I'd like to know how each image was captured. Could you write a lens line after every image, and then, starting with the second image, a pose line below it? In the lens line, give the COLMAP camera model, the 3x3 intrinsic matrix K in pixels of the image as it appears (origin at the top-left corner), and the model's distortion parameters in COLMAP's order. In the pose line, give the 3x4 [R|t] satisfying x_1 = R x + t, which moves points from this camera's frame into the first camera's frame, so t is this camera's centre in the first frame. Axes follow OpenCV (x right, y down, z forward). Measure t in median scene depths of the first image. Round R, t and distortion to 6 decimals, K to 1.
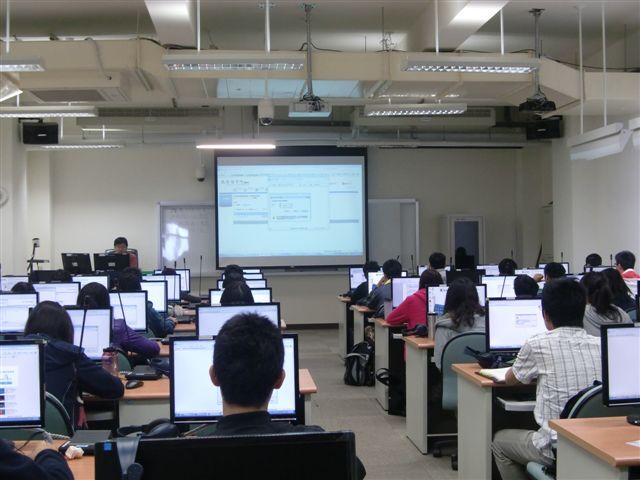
lens RADIAL K [[840.1, 0, 320.0], [0, 840.1, 240.0], [0, 0, 1]] dist [-0.089558, -0.051358]
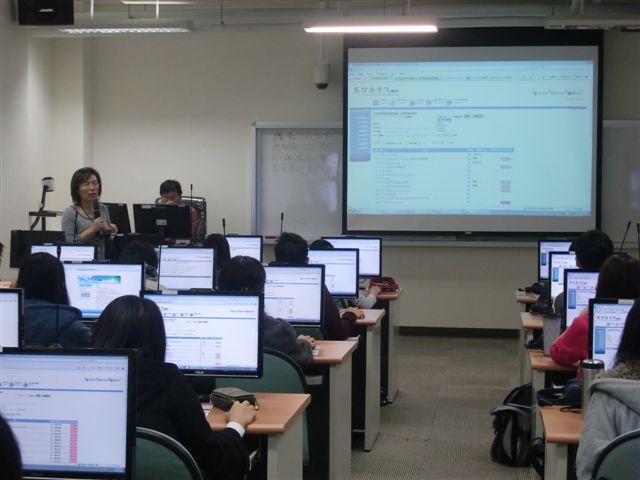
lens RADIAL K [[1209.1, 0, 320.0], [0, 1209.1, 240.0], [0, 0, 1]] dist [0.179327, -1.713502]
pose [[0.974155, 0.030498, -0.223813, 0.062231], [-0.019573, 0.998513, 0.050872, -0.005307], [0.225031, -0.045177, 0.973304, 0.146040]]
